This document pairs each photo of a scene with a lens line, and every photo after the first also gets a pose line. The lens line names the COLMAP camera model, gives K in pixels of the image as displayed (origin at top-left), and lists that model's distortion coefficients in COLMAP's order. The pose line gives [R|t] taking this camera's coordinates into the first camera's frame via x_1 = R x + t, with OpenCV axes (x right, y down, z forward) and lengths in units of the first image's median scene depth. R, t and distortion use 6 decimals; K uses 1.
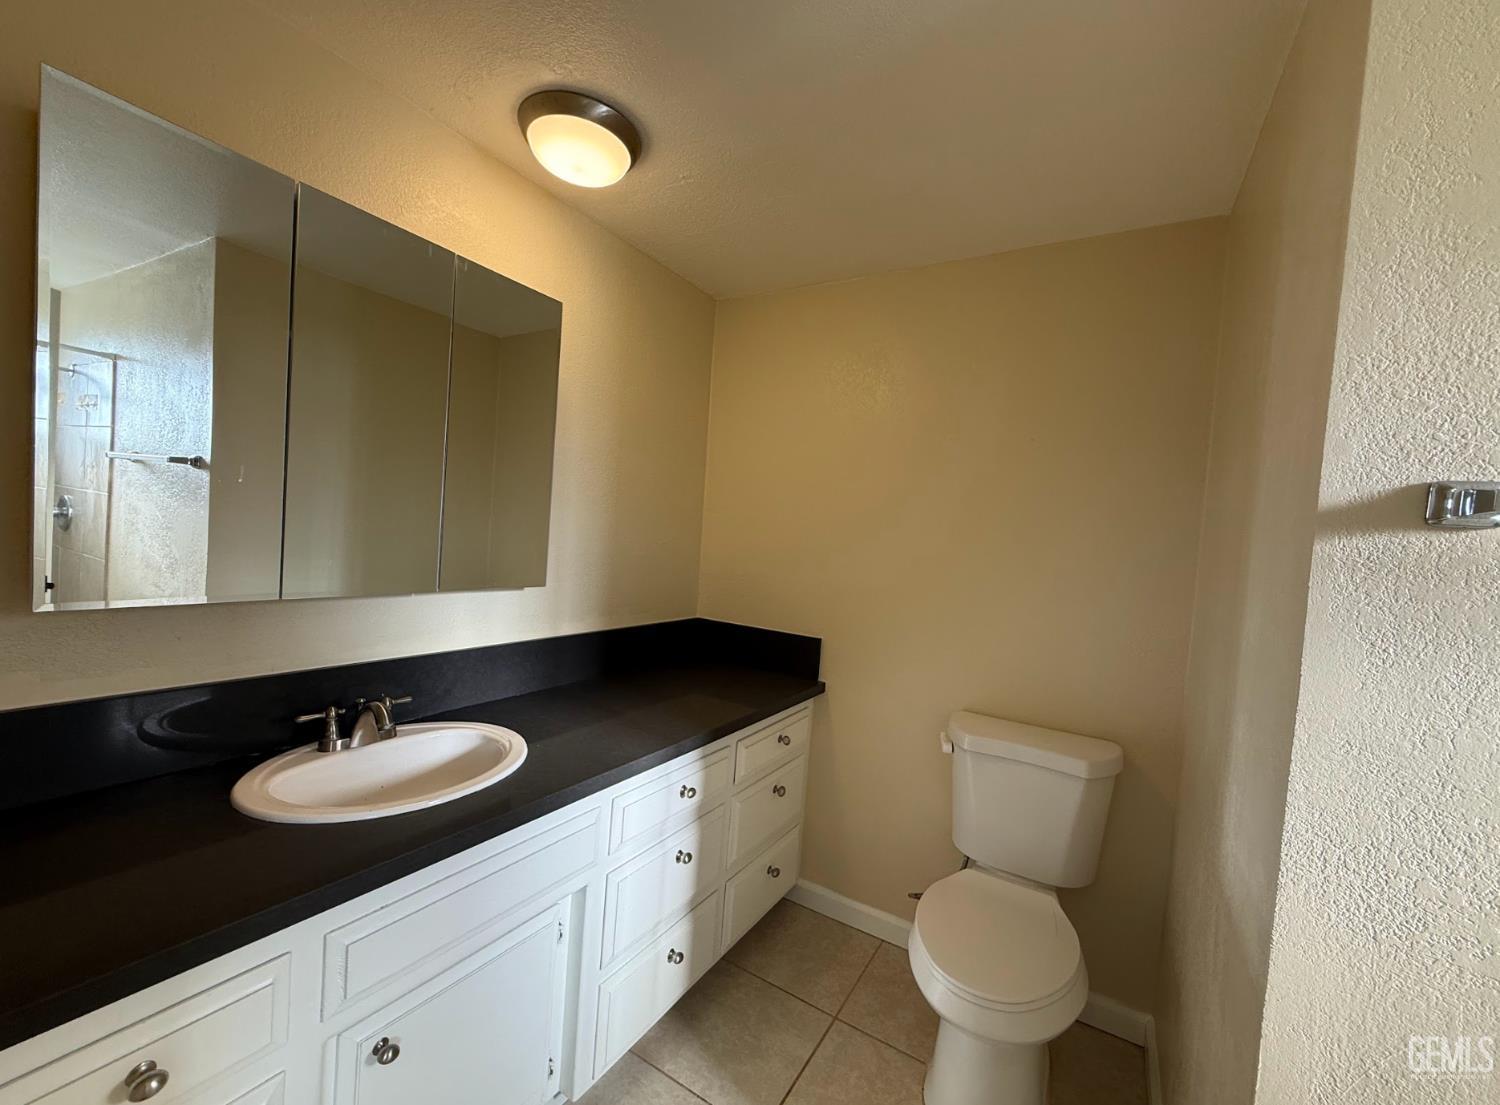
lens RADIAL K [[604.8, 0, 746.5], [0, 604.8, 559.2], [0, 0, 1]] dist [0.006632, -0.000651]
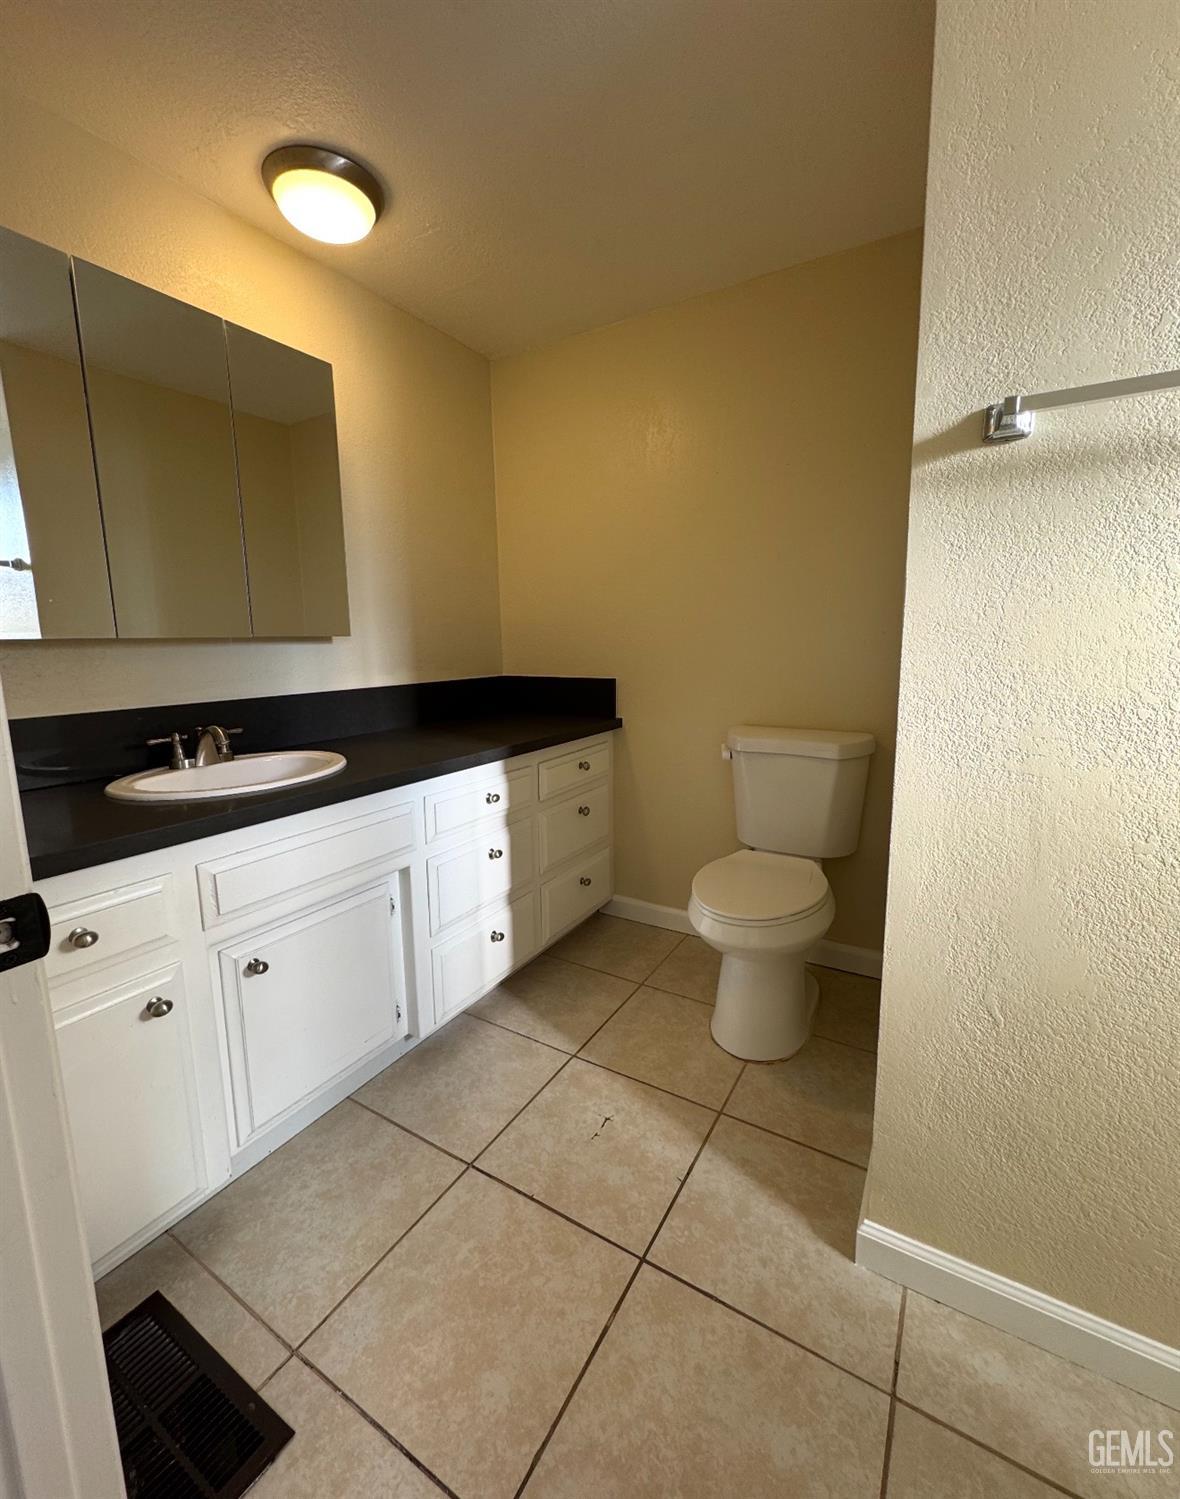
lens RADIAL K [[627.2, 0, 591.4], [0, 627.2, 742.5], [0, 0, 1]] dist [-0.001933, 0.000648]
pose [[0.996315, -0.085635, -0.004891, 0.106458], [0.085656, 0.990327, 0.109158, 0.164847], [-0.004504, -0.109175, 0.994012, -0.181788]]
